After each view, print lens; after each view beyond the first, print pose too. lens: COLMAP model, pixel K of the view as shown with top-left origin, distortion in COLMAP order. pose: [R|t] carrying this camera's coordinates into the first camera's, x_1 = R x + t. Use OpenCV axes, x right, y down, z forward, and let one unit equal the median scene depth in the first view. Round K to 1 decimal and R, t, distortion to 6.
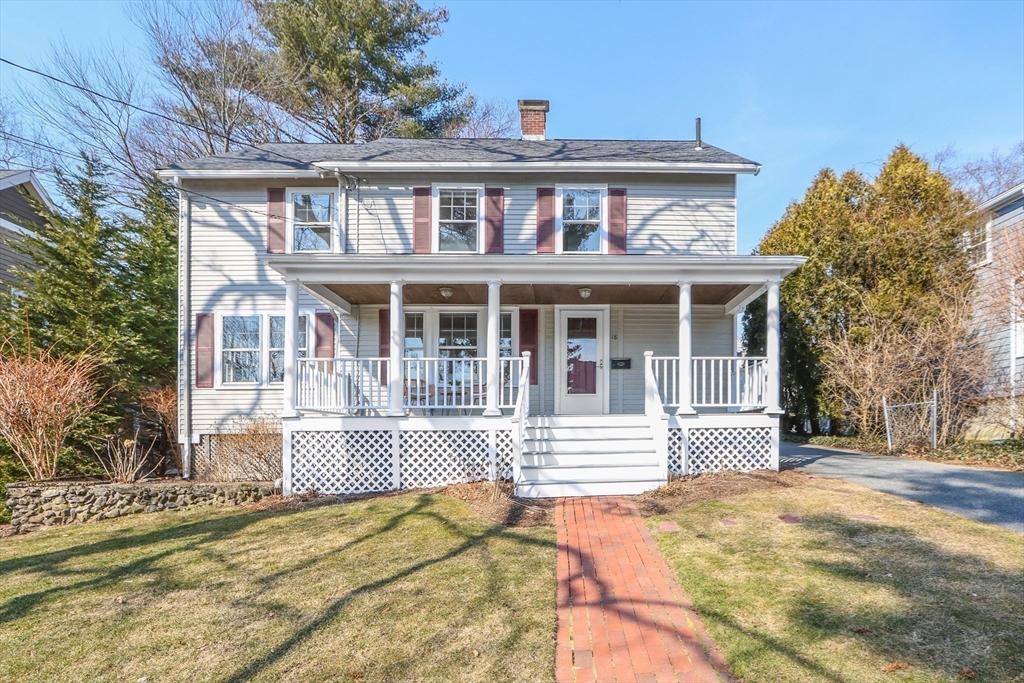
lens RADIAL K [[494.2, 0, 512.9], [0, 494.2, 444.6], [0, 0, 1]] dist [-0.004157, -0.000416]
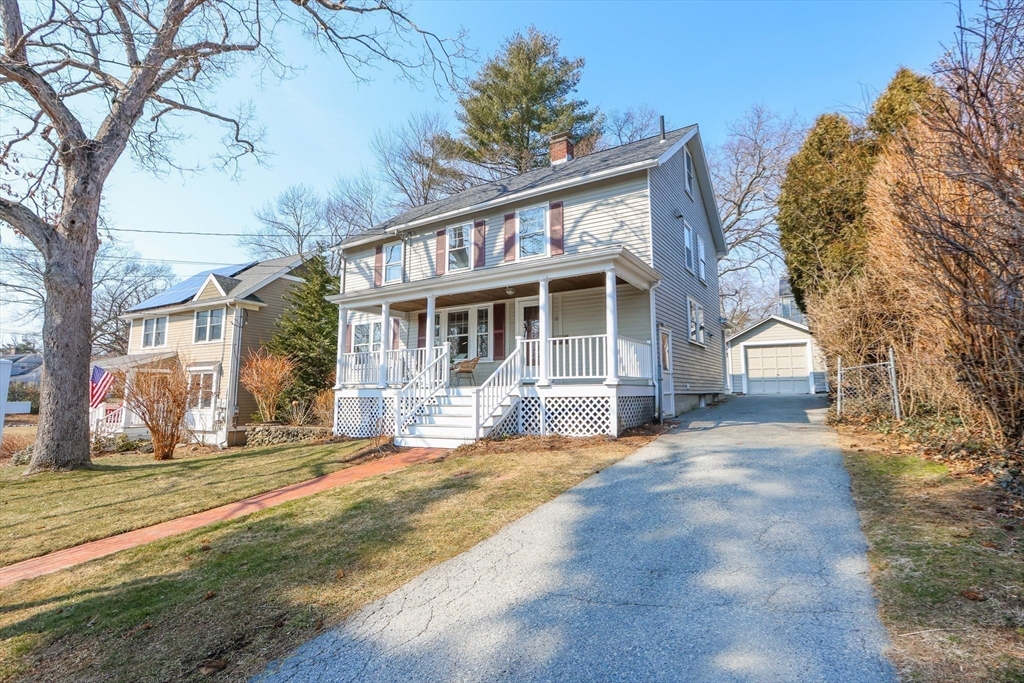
lens RADIAL K [[461.8, 0, 547.5], [0, 461.8, 340.5], [0, 0, 1]] dist [0.001227, 0.000148]
pose [[0.854063, -0.057118, -0.517024, 0.782990], [-0.003770, 0.993247, -0.115957, -0.032543], [0.520156, 0.100984, 0.848080, 0.023754]]
